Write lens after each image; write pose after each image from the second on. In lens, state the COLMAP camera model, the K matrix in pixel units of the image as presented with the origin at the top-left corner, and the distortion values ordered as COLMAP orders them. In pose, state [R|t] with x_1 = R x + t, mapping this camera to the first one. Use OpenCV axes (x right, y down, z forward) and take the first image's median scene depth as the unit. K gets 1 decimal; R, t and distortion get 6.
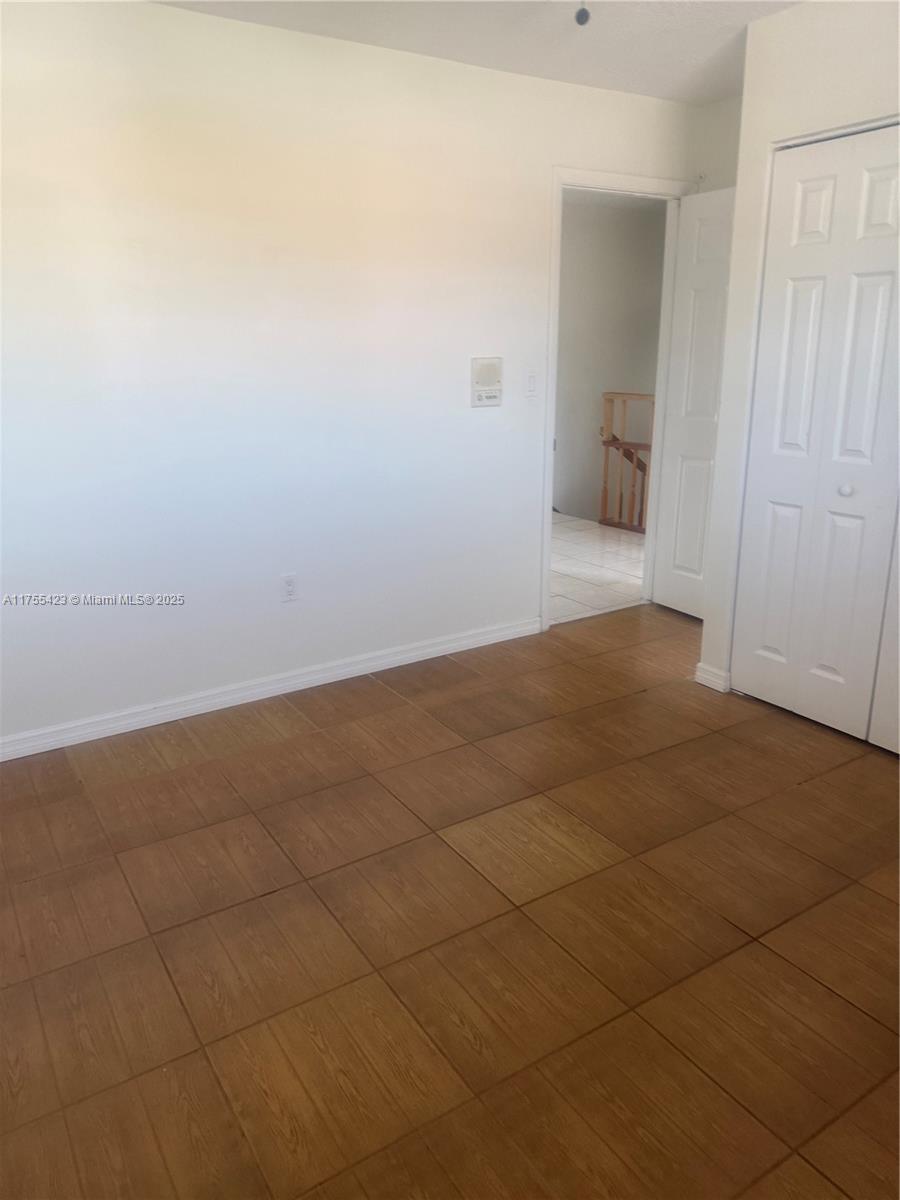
lens RADIAL K [[851.3, 0, 440.1], [0, 851.3, 604.0], [0, 0, 1]] dist [0.051482, -0.060188]
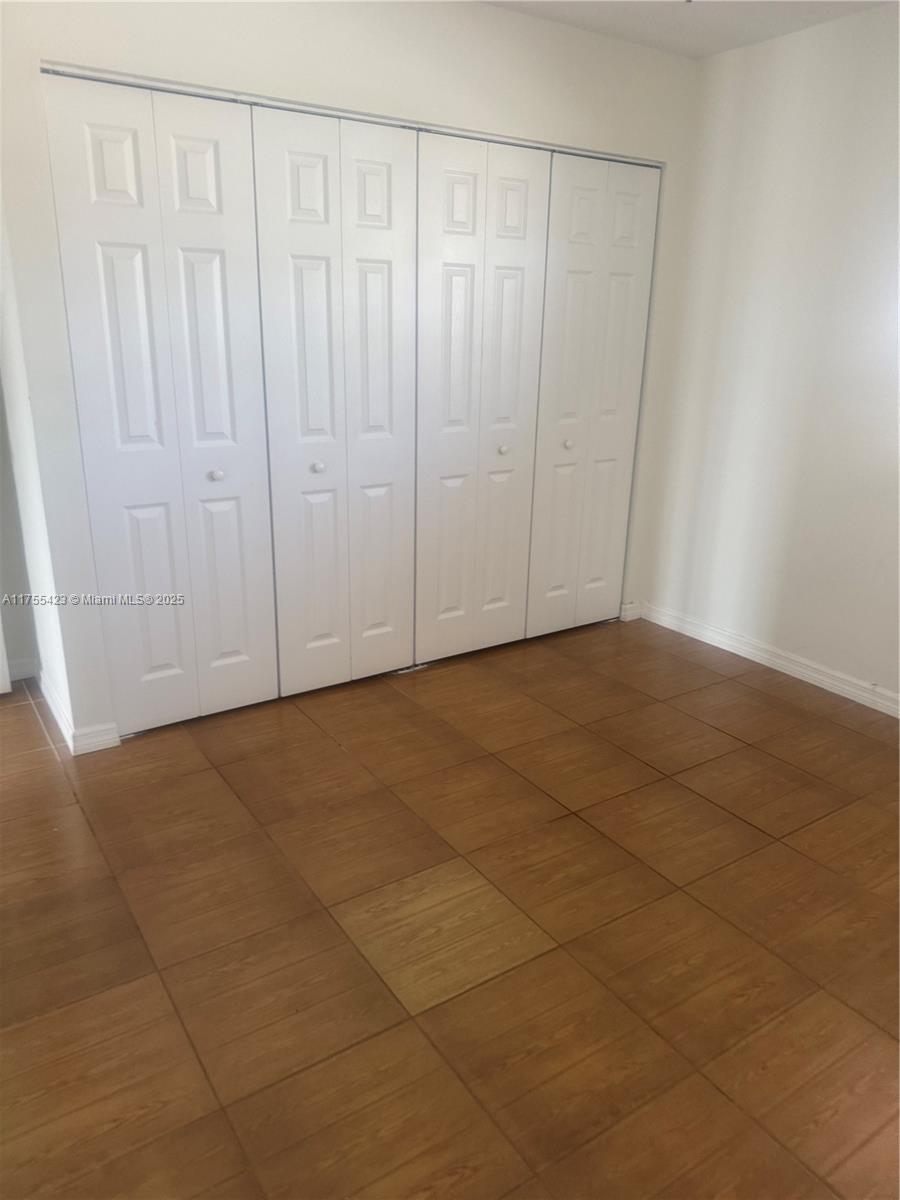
lens RADIAL K [[851.3, 0, 447.2], [0, 851.3, 601.5], [0, 0, 1]] dist [0.051482, -0.060188]
pose [[-0.026823, -0.306391, 0.951528, -0.507896], [0.273486, 0.913306, 0.301792, -0.223306], [-0.961502, 0.268324, 0.059296, 0.731006]]
